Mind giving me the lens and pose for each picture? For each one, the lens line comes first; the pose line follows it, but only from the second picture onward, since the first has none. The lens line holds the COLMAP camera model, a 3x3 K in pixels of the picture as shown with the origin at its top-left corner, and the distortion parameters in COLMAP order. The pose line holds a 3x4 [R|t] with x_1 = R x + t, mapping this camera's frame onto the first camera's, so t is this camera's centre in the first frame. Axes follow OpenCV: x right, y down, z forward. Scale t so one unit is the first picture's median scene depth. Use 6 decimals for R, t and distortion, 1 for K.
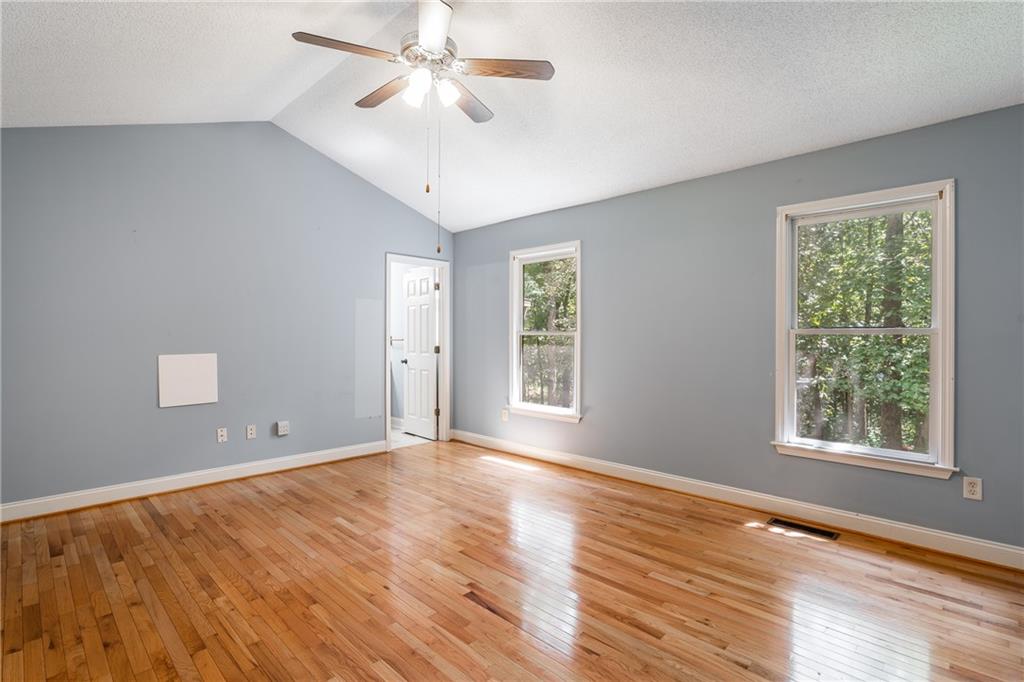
lens RADIAL K [[495.9, 0, 502.2], [0, 495.9, 340.6], [0, 0, 1]] dist [0.003211, 0.001319]
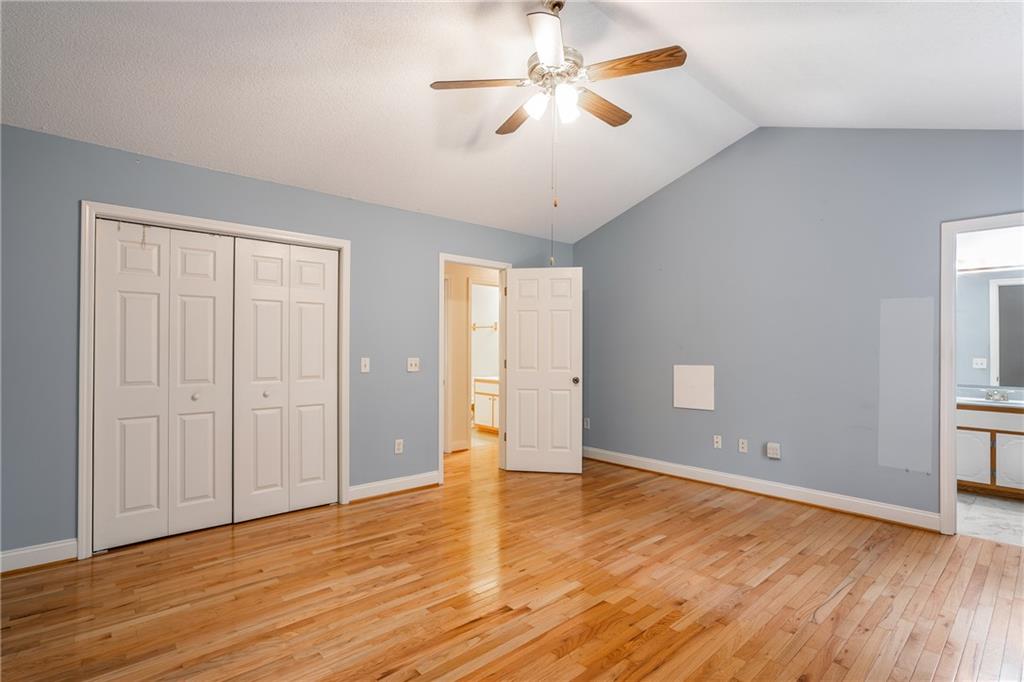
lens RADIAL K [[496.4, 0, 511.6], [0, 496.4, 344.6], [0, 0, 1]] dist [0.000218, 0.000020]
pose [[-0.031547, -0.006626, -0.999480, 0.601116], [-0.008832, 0.999941, -0.006351, -0.011786], [0.999463, 0.008627, -0.031604, 0.658072]]
